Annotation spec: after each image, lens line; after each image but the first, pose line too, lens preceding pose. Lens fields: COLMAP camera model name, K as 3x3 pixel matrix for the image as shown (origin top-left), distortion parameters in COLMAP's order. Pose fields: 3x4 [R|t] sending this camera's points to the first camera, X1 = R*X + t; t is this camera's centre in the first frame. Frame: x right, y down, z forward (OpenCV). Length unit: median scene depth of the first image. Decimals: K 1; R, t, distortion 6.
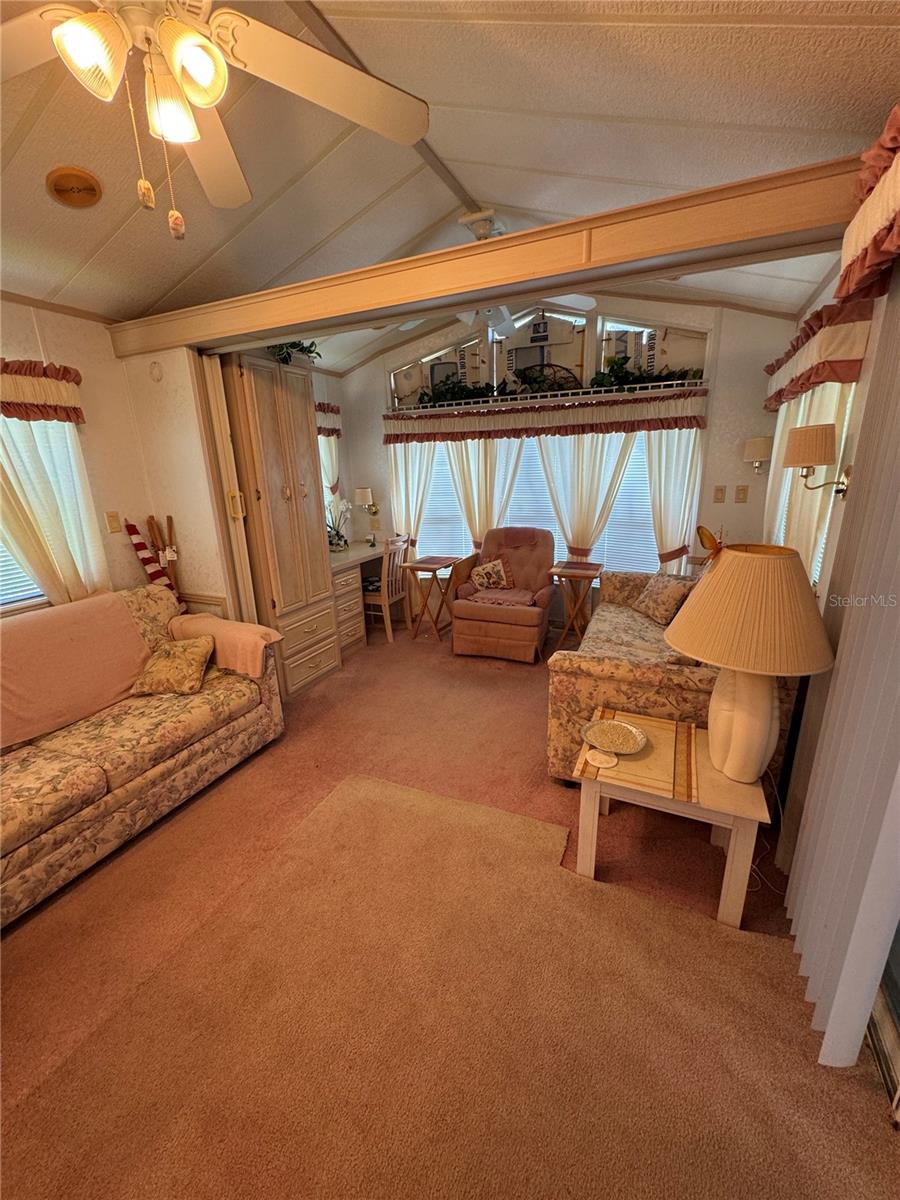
lens RADIAL K [[482.0, 0, 503.6], [0, 482.0, 582.2], [0, 0, 1]] dist [-0.003490, -0.000381]
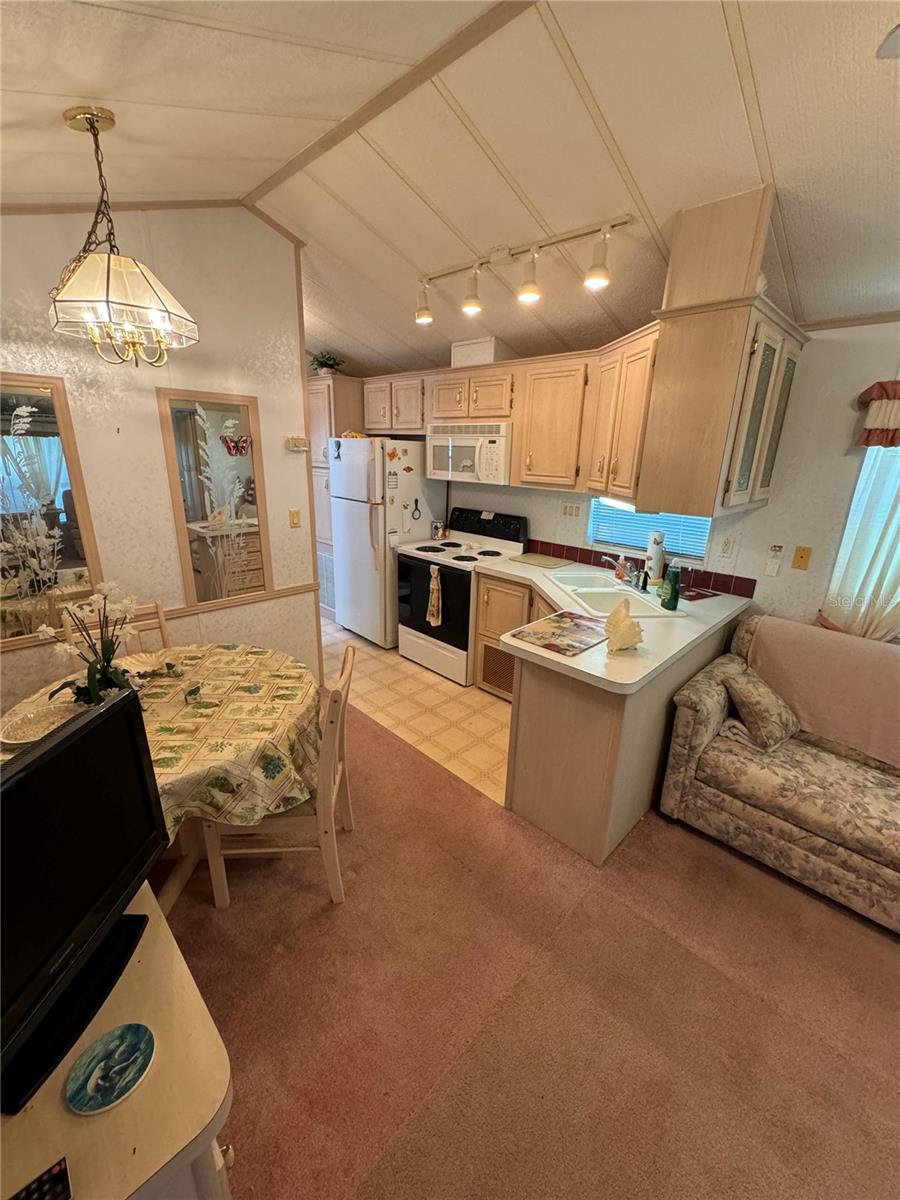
lens RADIAL K [[482.0, 0, 450.9], [0, 482.0, 604.8], [0, 0, 1]] dist [-0.003490, -0.000381]
pose [[-0.406326, 0.268354, -0.873433, 0.193218], [-0.279113, 0.873758, 0.398299, -0.135226], [0.870054, 0.405626, -0.280130, 0.314221]]
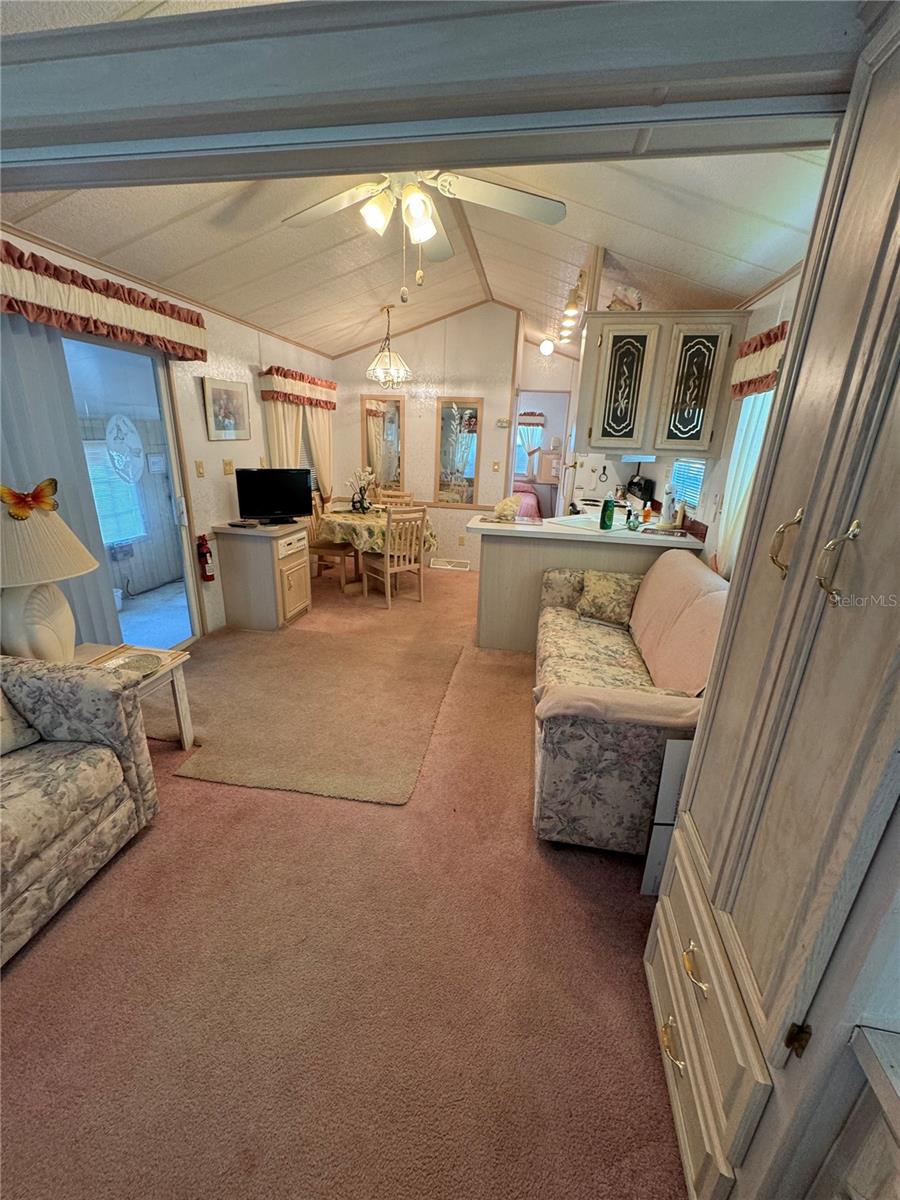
lens RADIAL K [[482.0, 0, 453.8], [0, 482.0, 603.3], [0, 0, 1]] dist [-0.003490, -0.000381]
pose [[-0.982418, 0.017854, -0.185840, -0.366671], [-0.091063, 0.823151, 0.560473, -0.552300], [0.162981, 0.567542, -0.807052, 2.241455]]
